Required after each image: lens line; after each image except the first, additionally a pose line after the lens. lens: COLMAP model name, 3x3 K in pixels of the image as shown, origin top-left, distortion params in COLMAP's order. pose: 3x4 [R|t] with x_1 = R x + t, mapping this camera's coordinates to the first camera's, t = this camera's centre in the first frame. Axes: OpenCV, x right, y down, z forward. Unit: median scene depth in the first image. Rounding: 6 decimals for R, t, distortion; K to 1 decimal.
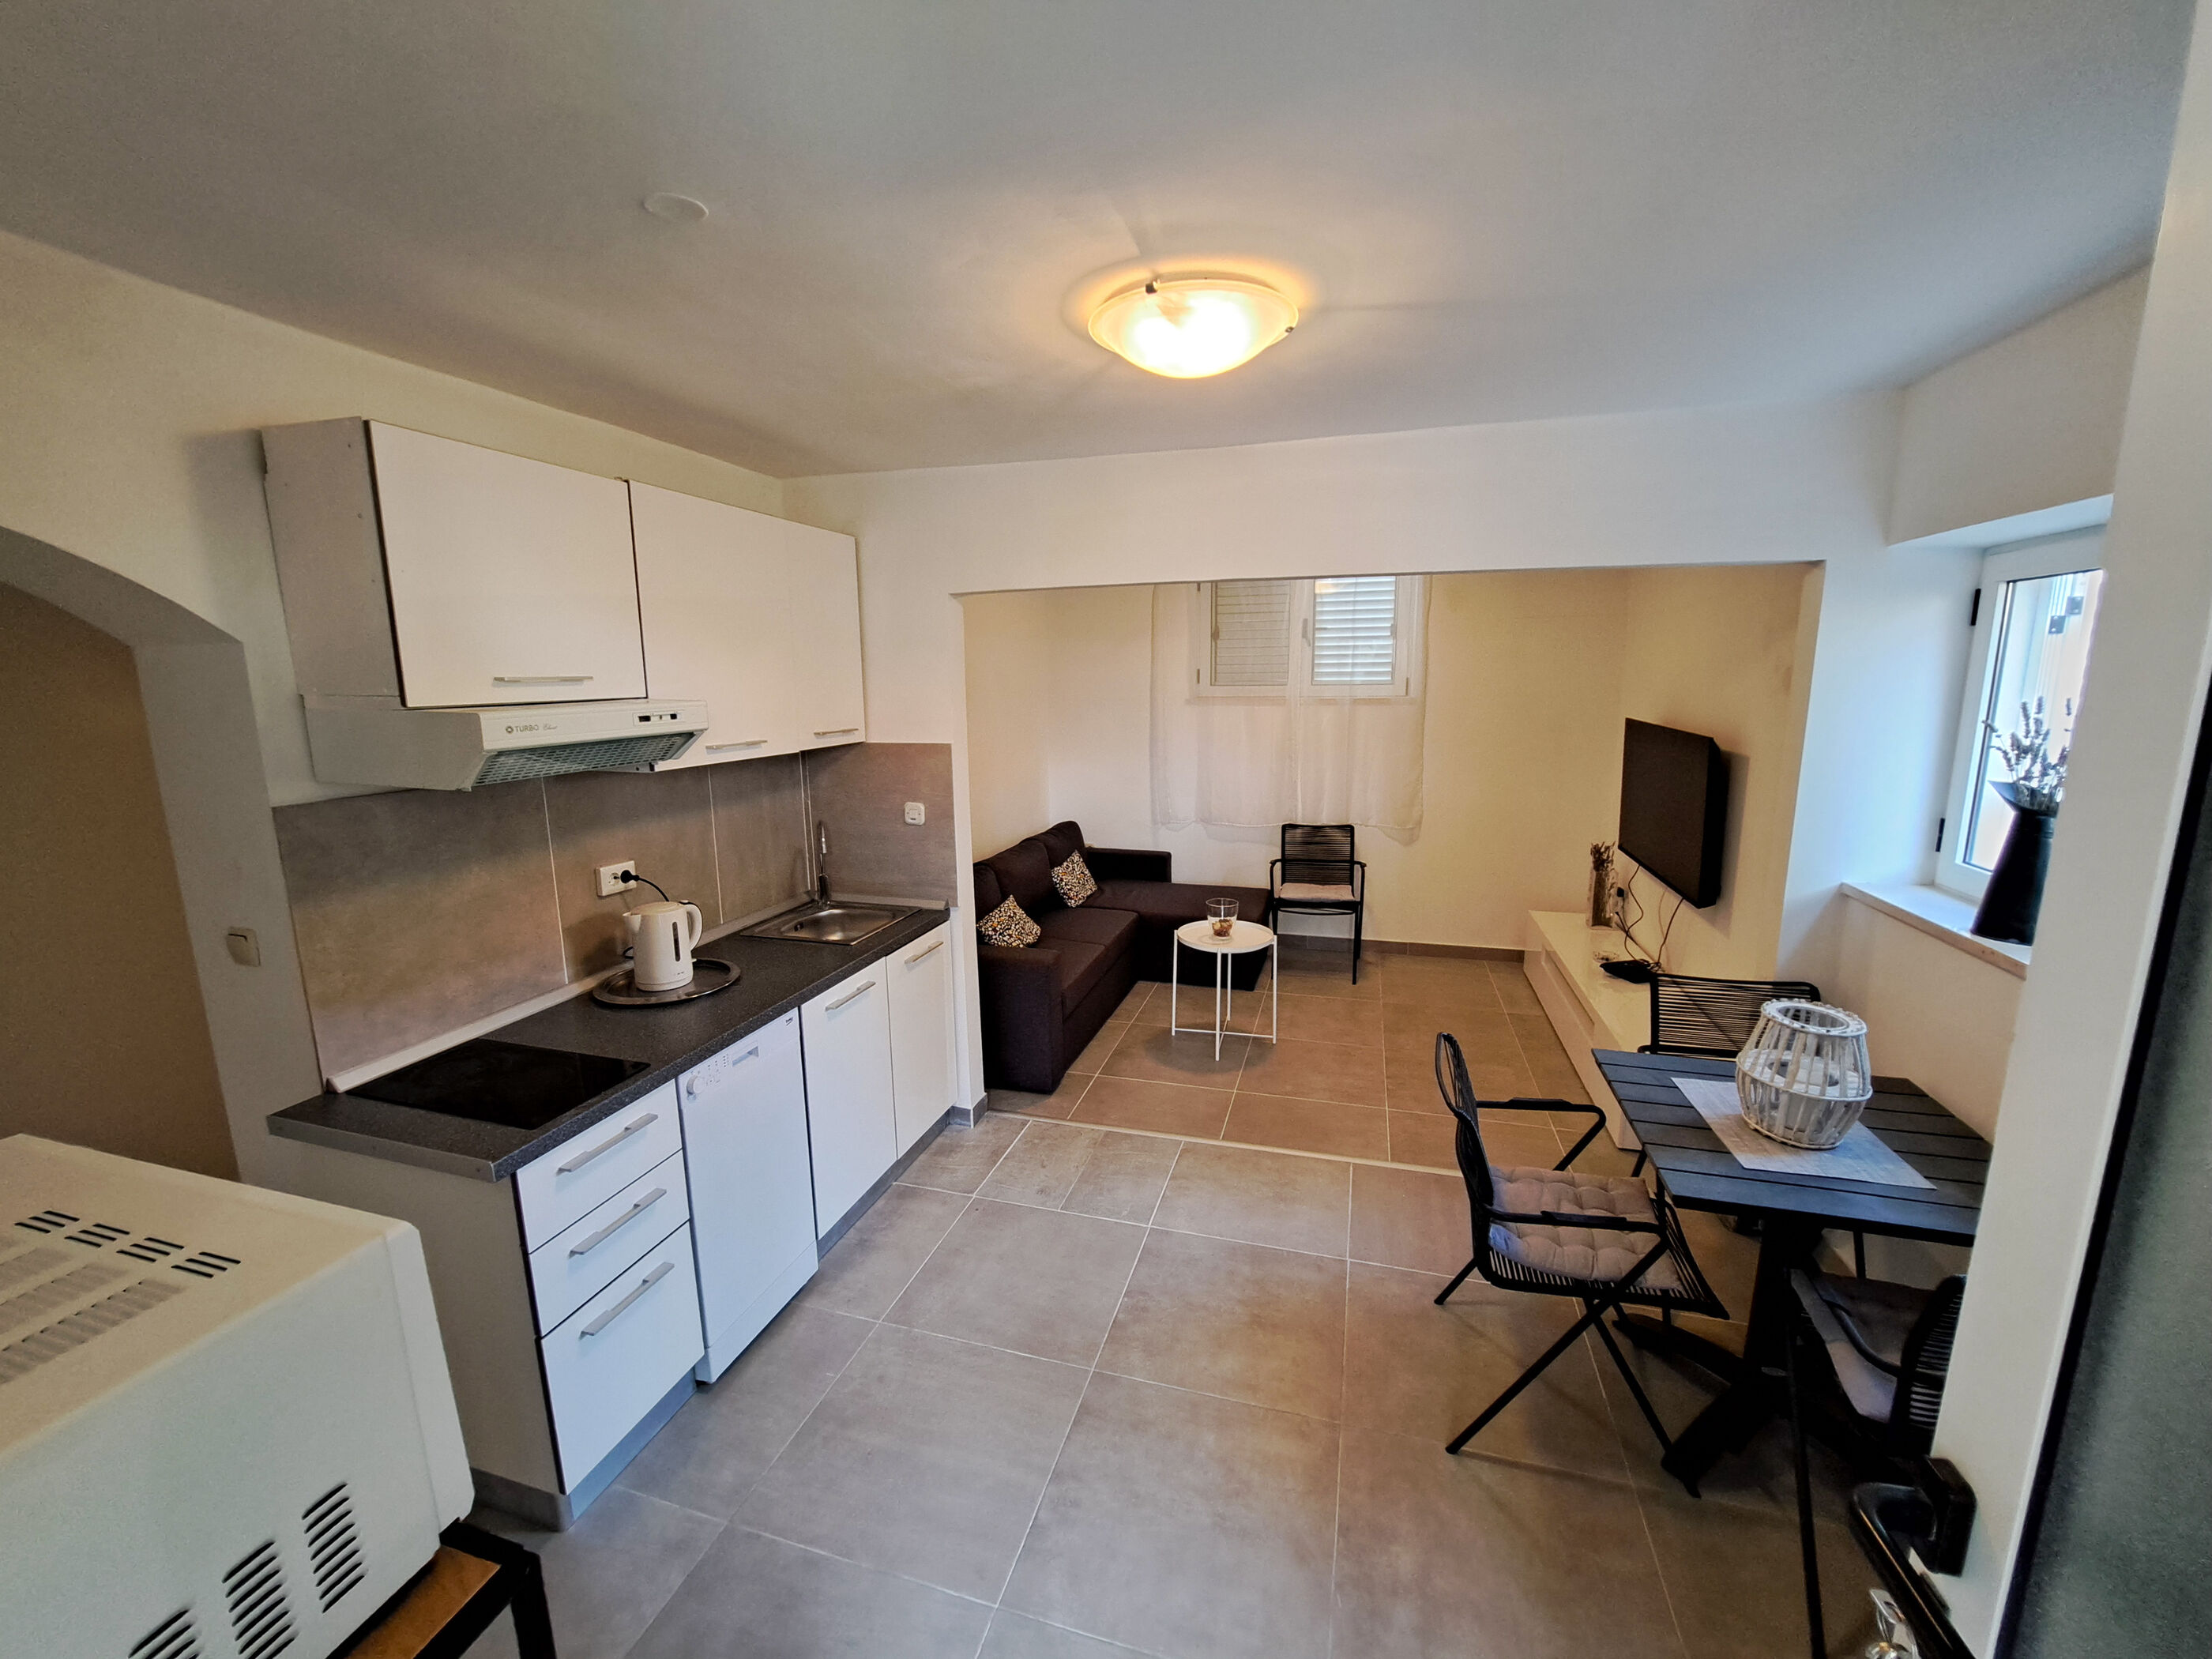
lens RADIAL K [[878.9, 0, 1099.9], [0, 878.9, 841.7], [0, 0, 1]] dist [-0.018216, 0.001282]
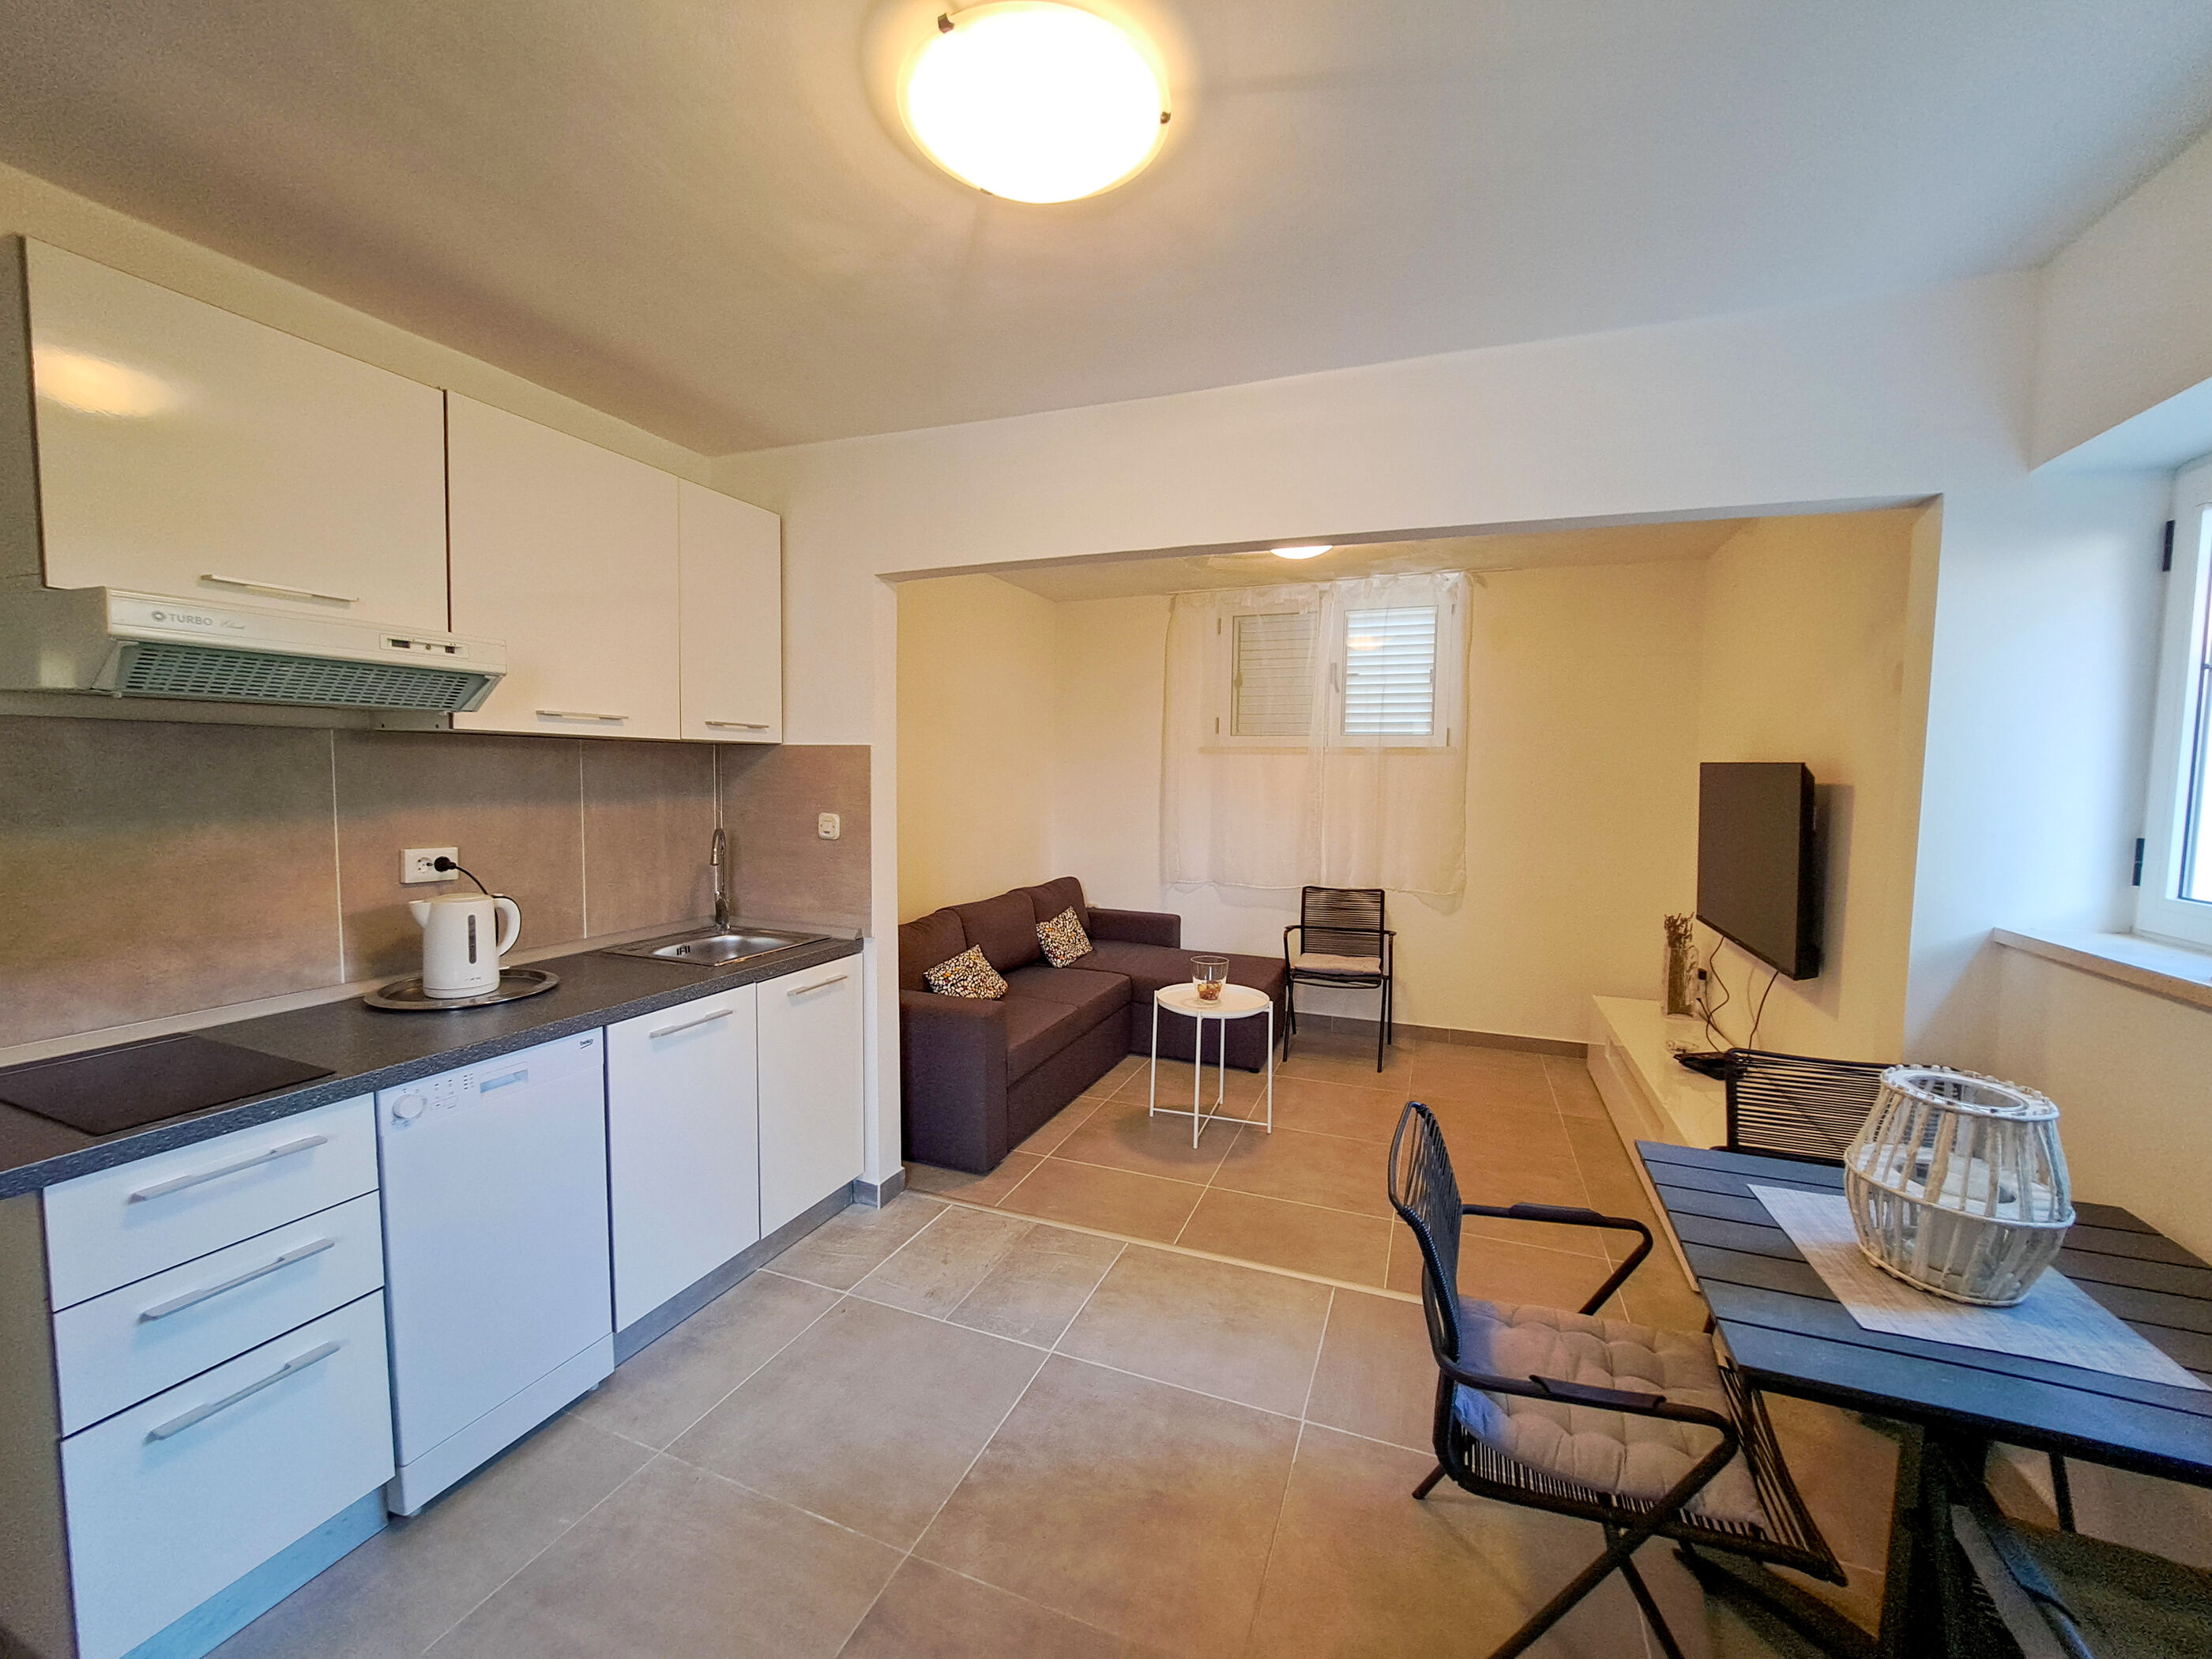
lens RADIAL K [[878.9, 0, 1102.0], [0, 878.9, 842.0], [0, 0, 1]] dist [-0.018216, 0.001282]
pose [[0.995935, 0.033408, -0.083655, 0.147097], [-0.042240, 0.993453, -0.106148, 0.072218], [0.079561, 0.109250, 0.990825, 0.187913]]
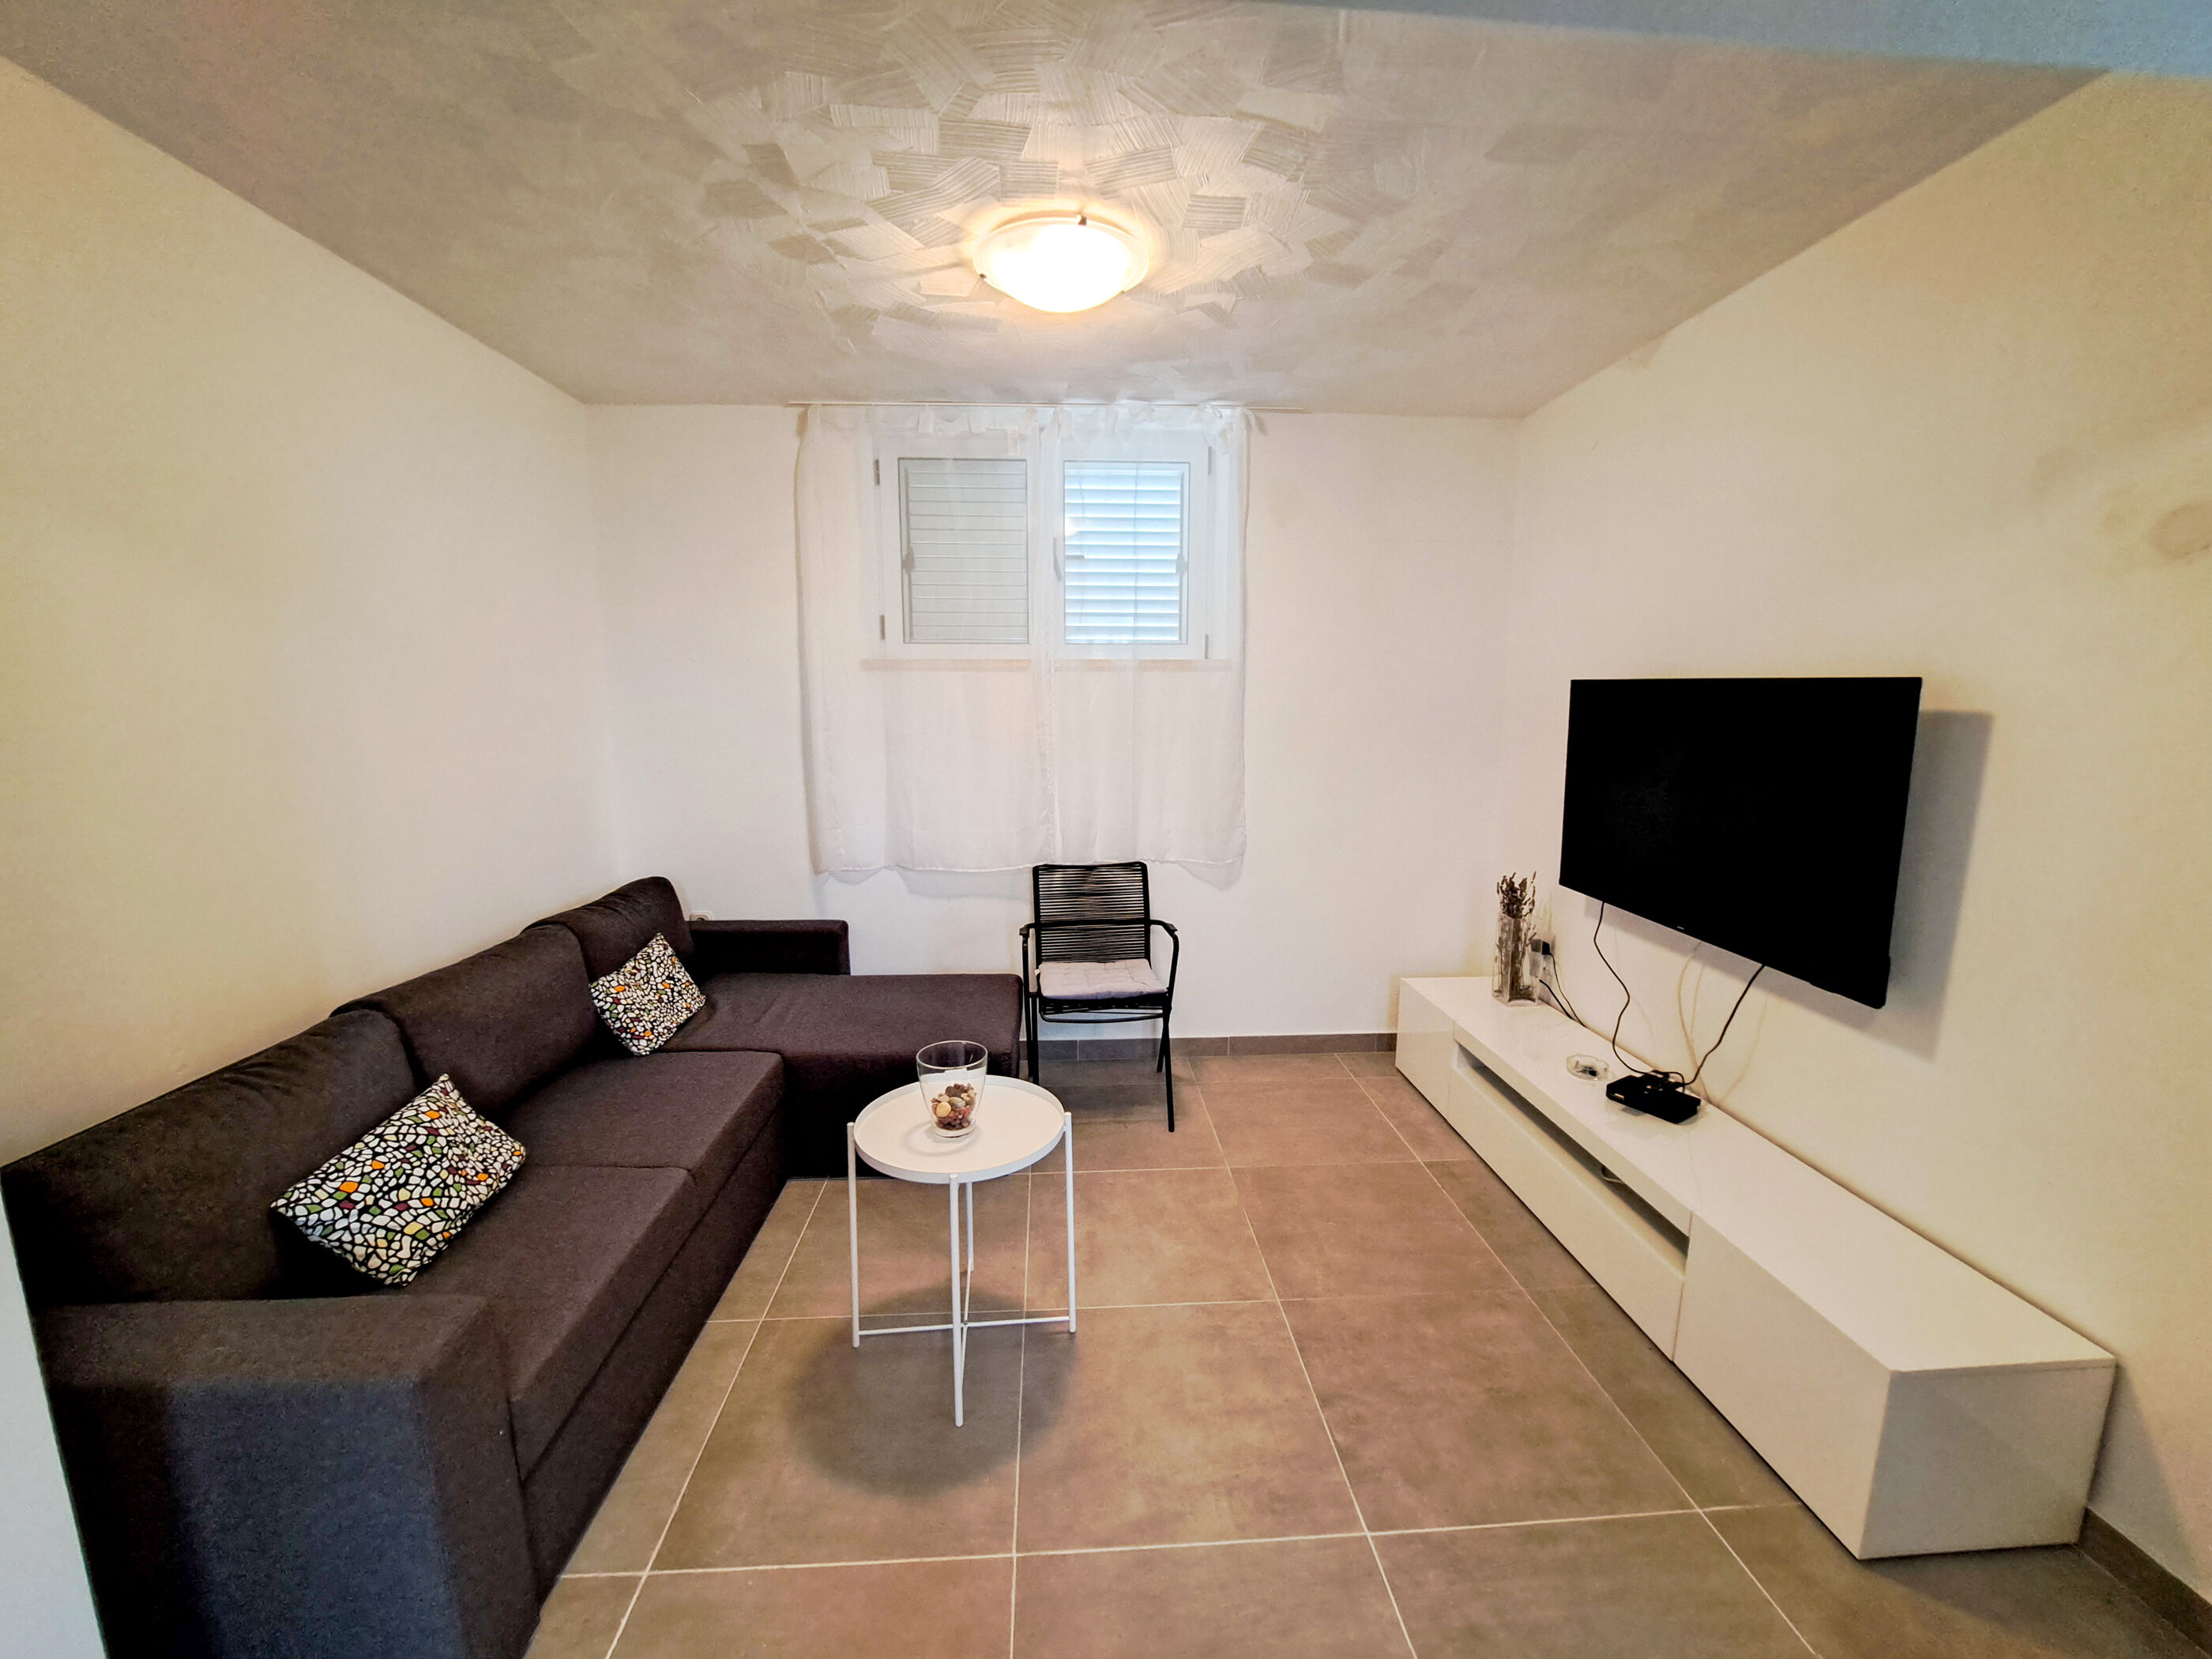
lens RADIAL K [[878.9, 0, 1103.3], [0, 878.9, 836.3], [0, 0, 1]] dist [-0.018216, 0.001282]
pose [[0.940152, -0.037073, 0.338732, 0.090531], [0.048951, 0.998447, -0.026589, -0.041021], [-0.337220, 0.041579, 0.940507, 0.775034]]
